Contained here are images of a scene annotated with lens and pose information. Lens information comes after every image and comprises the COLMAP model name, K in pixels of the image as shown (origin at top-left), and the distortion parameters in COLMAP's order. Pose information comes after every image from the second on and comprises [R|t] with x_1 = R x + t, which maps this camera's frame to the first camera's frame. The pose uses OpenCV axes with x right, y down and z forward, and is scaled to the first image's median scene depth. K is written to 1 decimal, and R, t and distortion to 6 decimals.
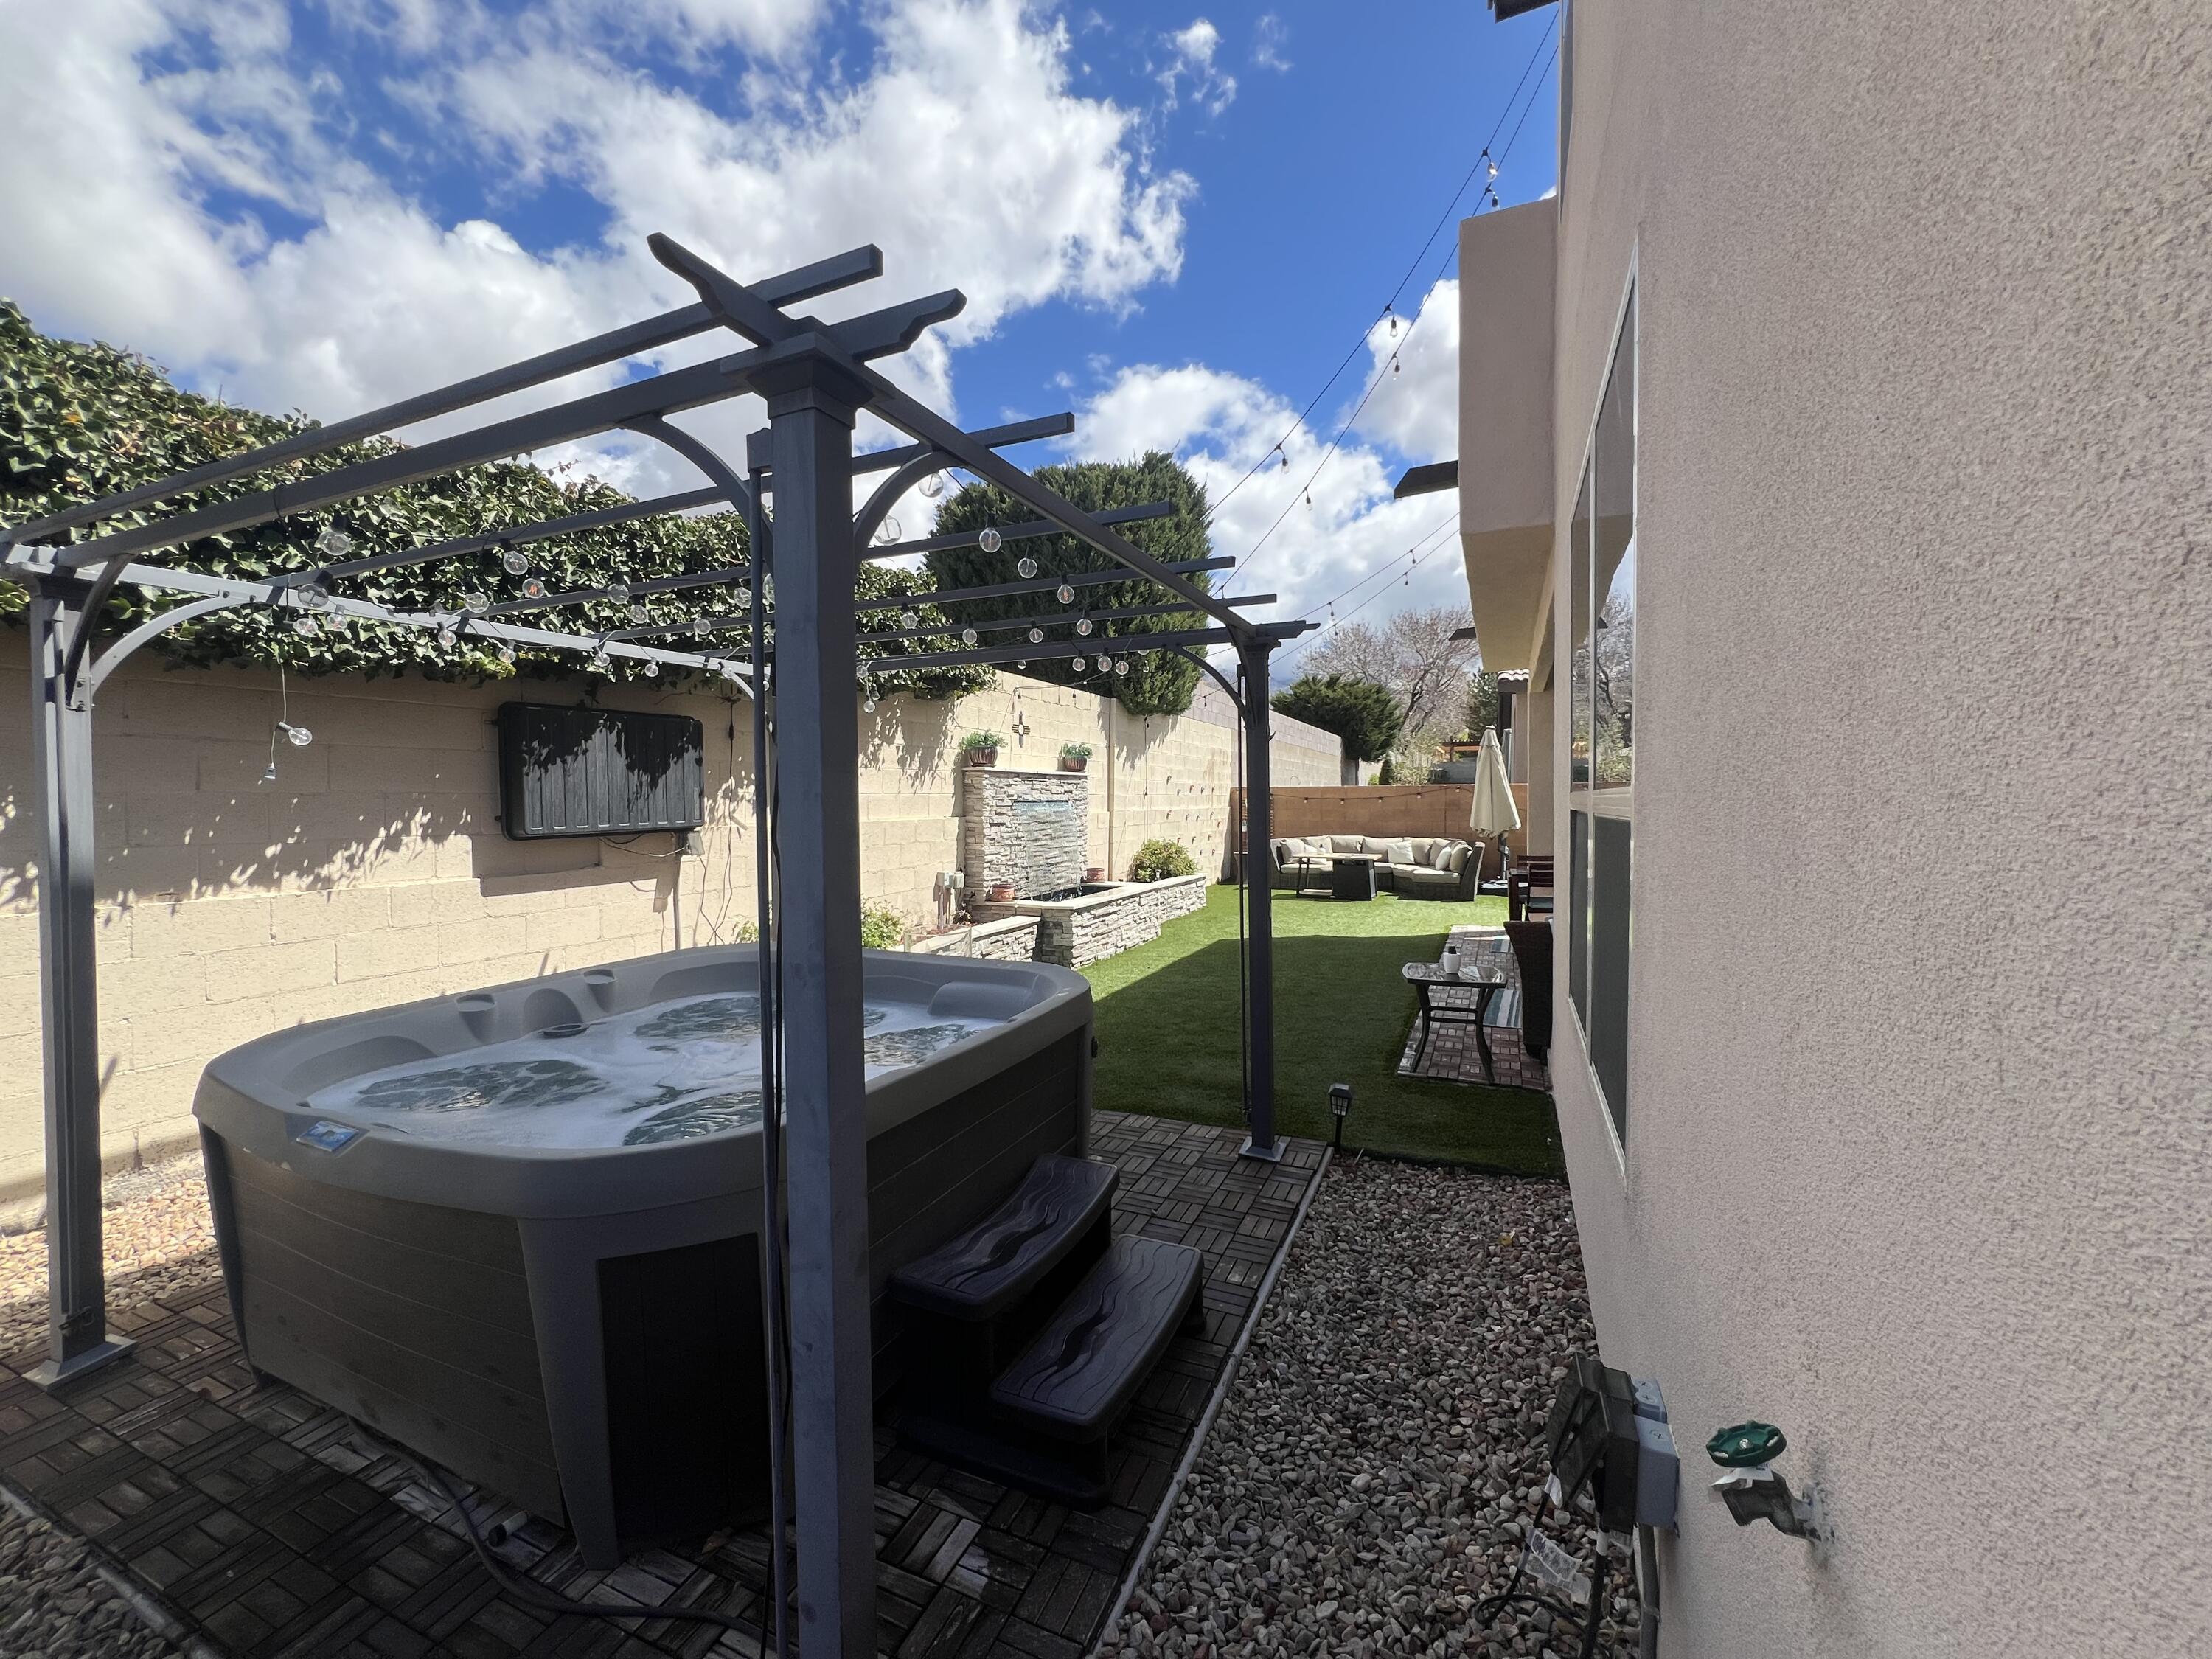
lens RADIAL K [[884.8, 0, 1105.0], [0, 884.8, 826.4], [0, 0, 1]] dist [-0.004698, -0.000547]
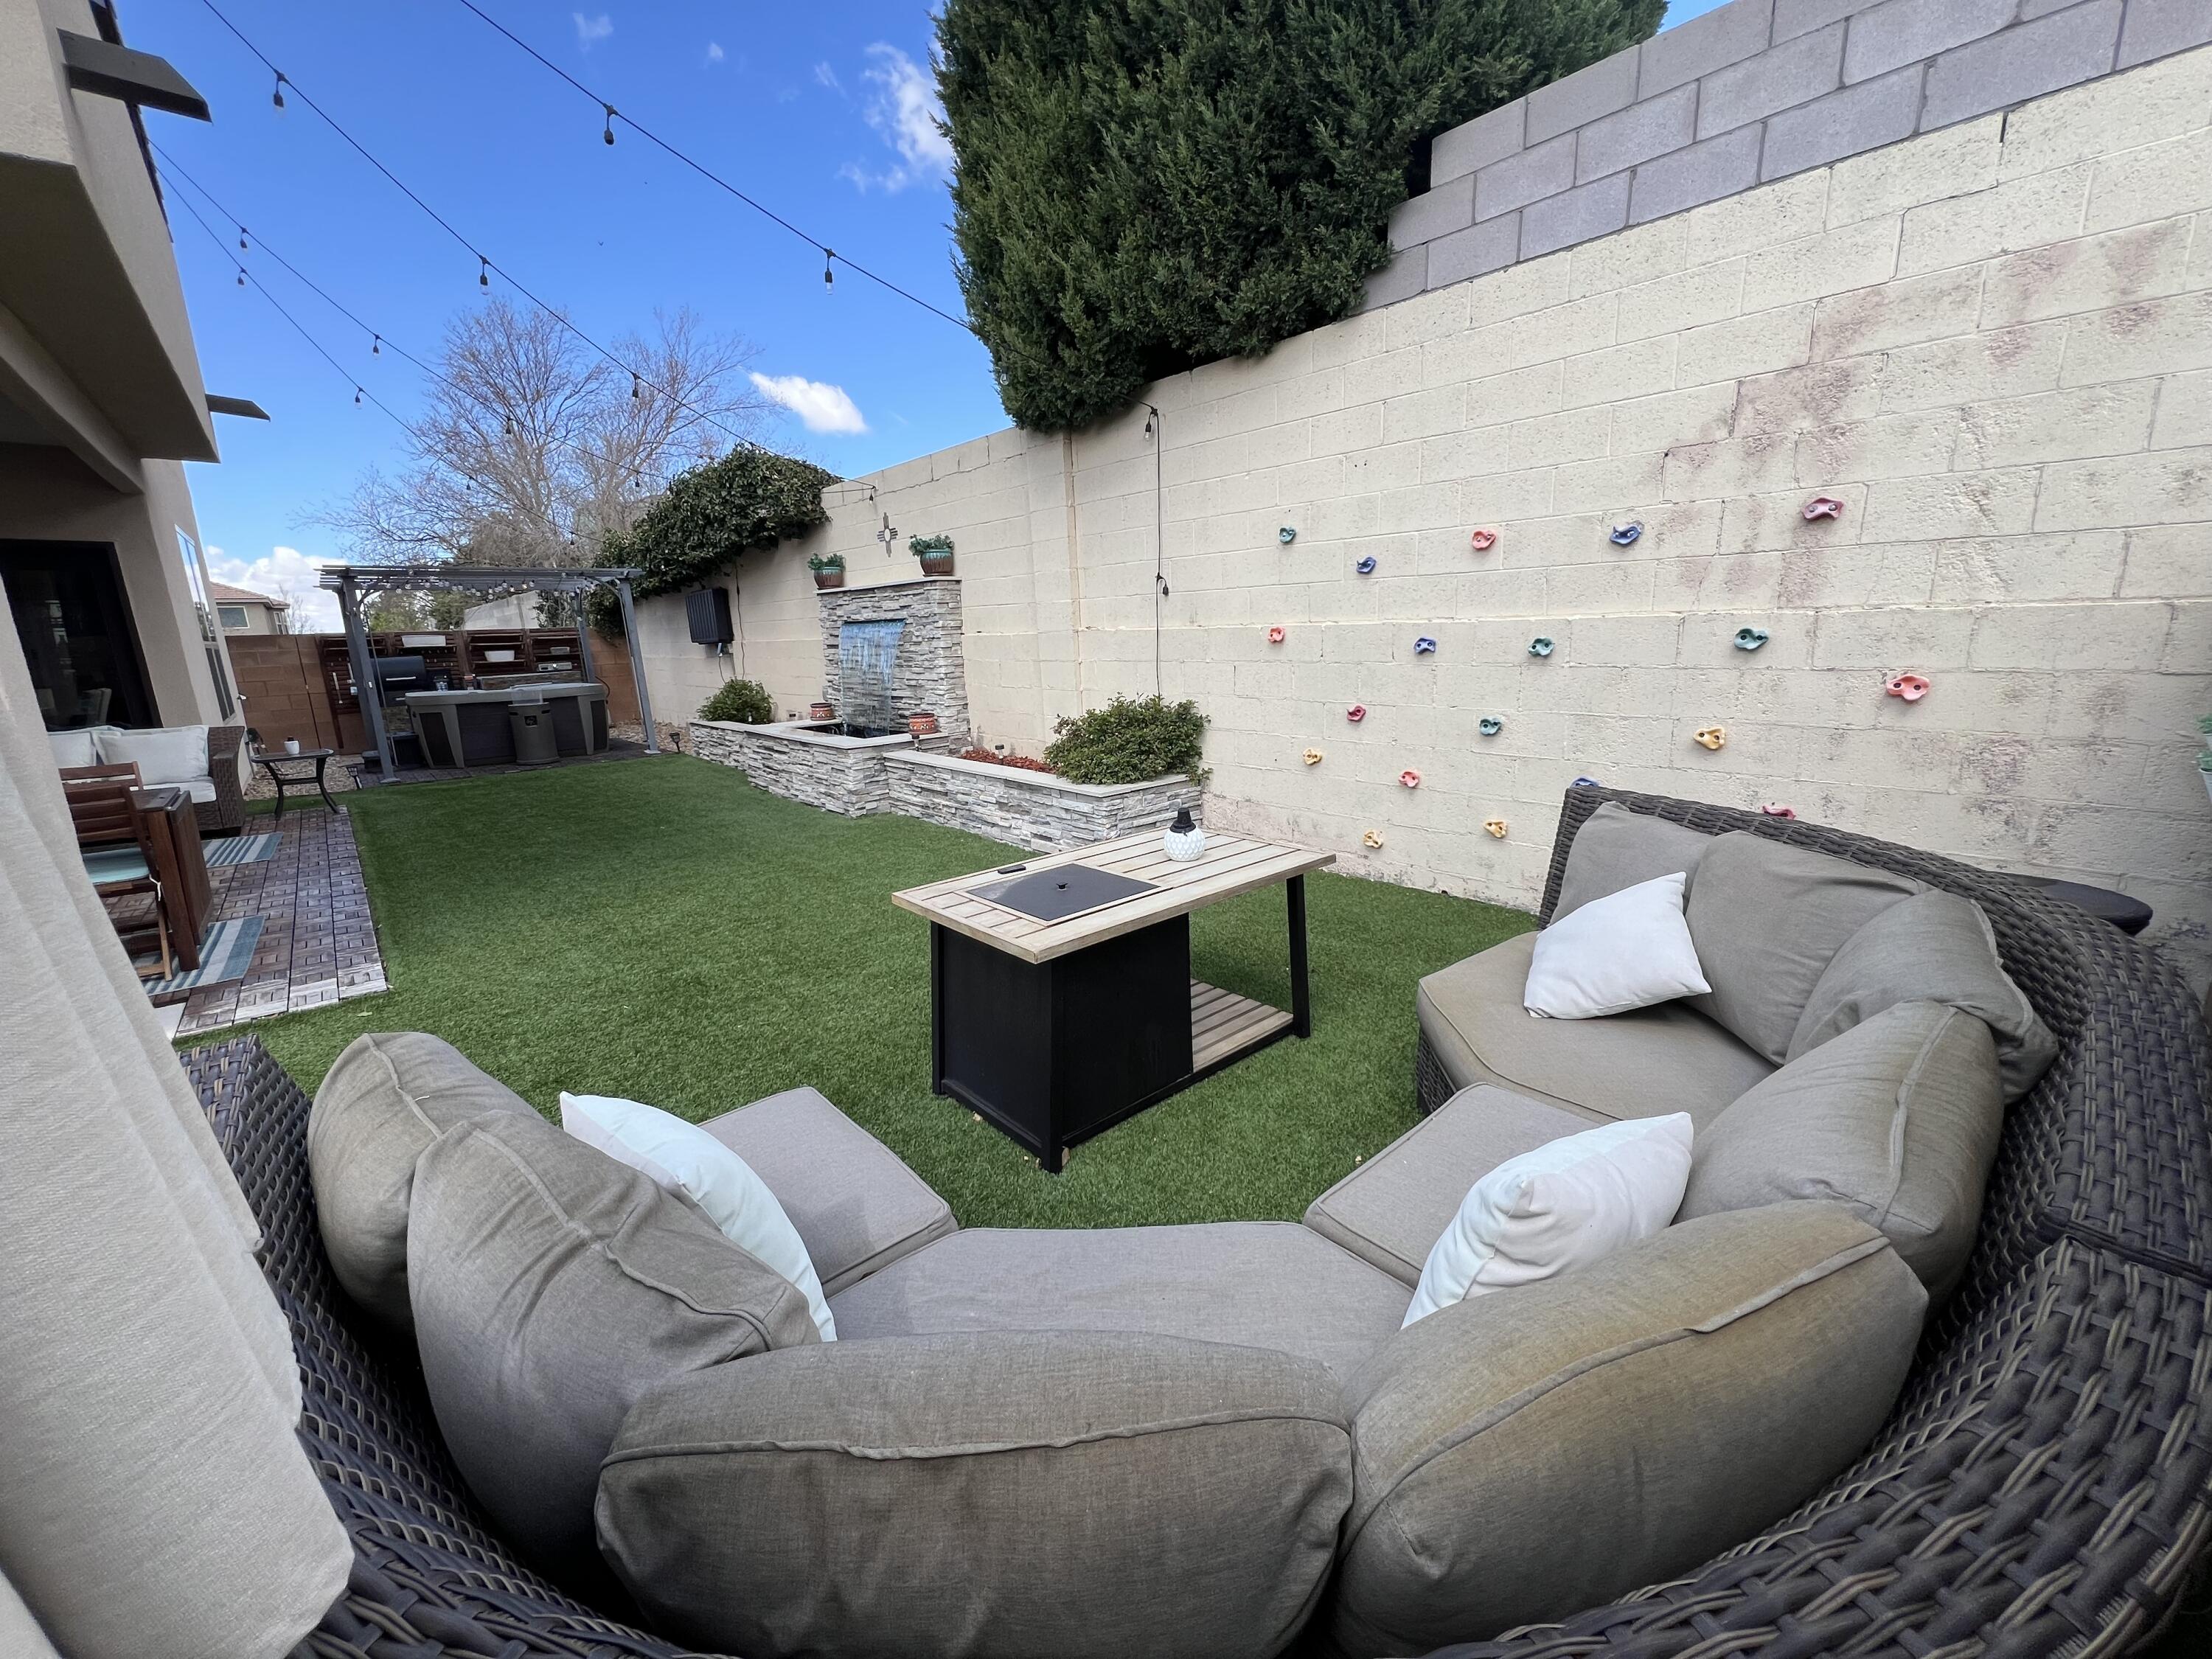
lens RADIAL K [[884.8, 0, 1102.4], [0, 884.8, 824.8], [0, 0, 1]] dist [-0.004698, -0.000547]
pose [[-0.414302, 0.222455, -0.882535, 0.671619], [0.010794, 0.970802, 0.239637, -0.041712], [0.910076, 0.089756, -0.404606, 1.643507]]
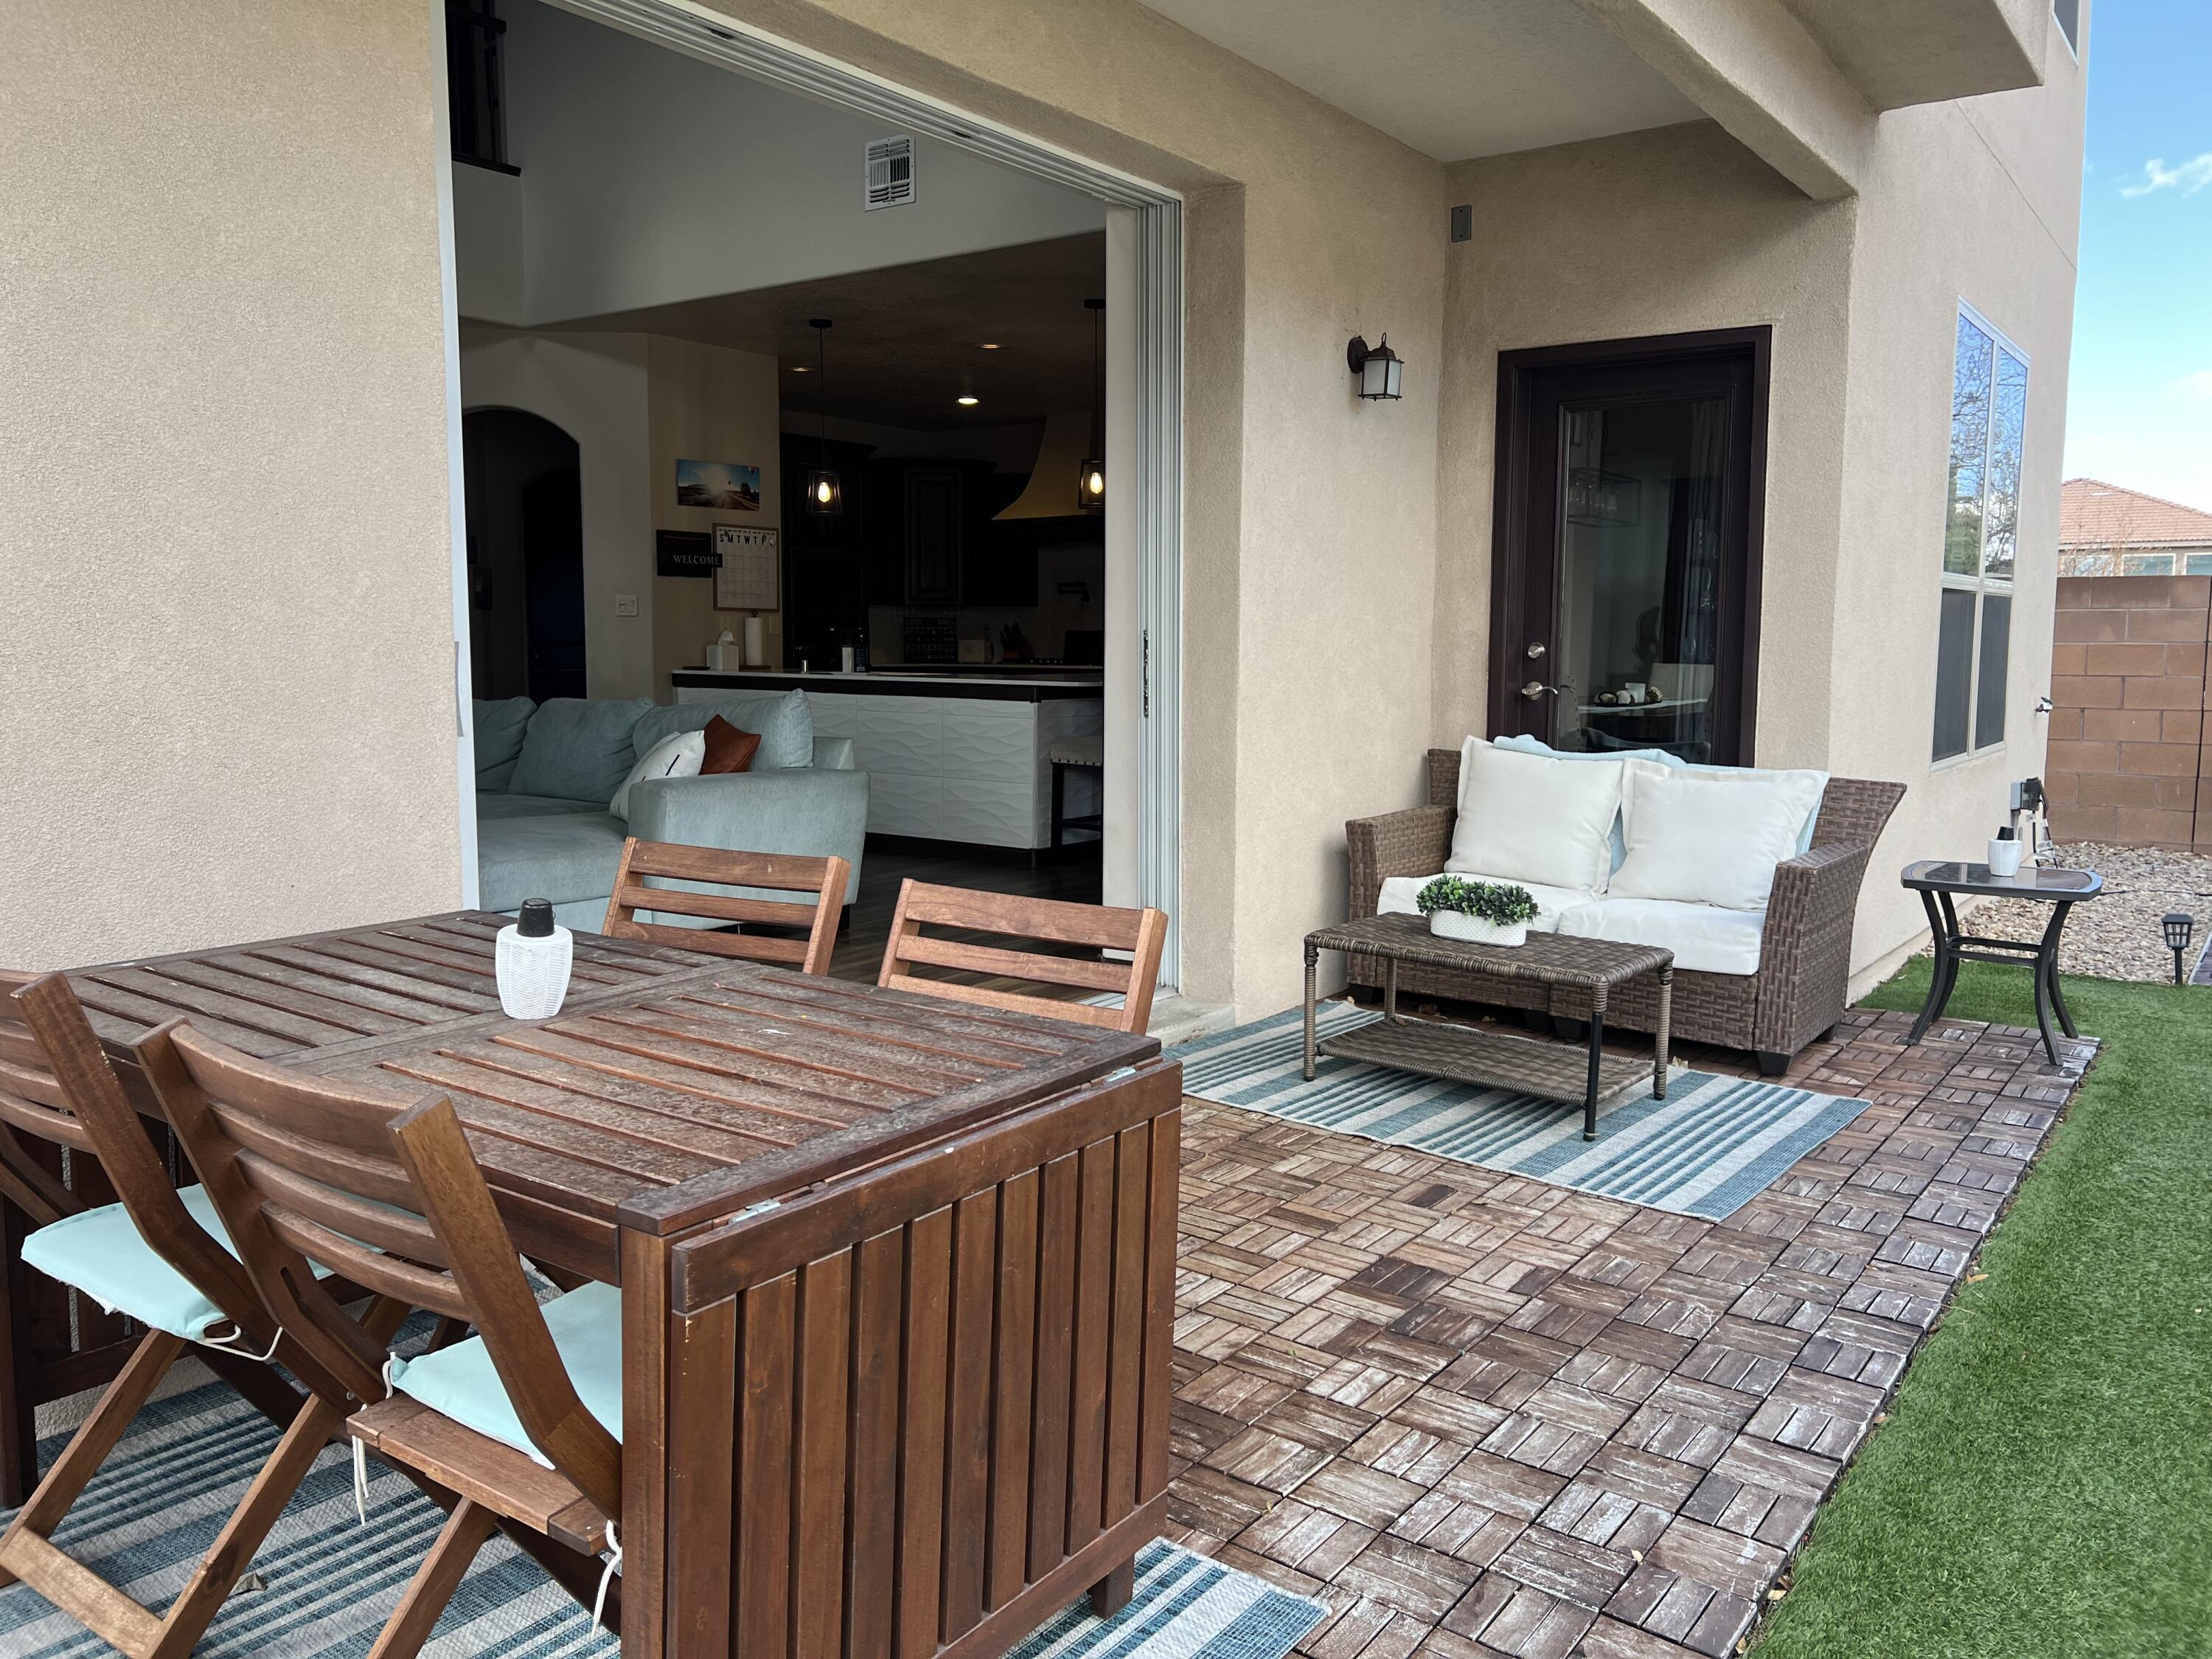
lens RADIAL K [[1677.3, 0, 1125.3], [0, 1677.3, 823.9], [0, 0, 1]] dist [0.034517, -0.013819]
pose [[-0.979584, -0.013984, 0.200550, 0.402175], [0.013524, 0.990734, 0.135139, -0.012318], [-0.200582, 0.135092, -0.970318, 1.197654]]
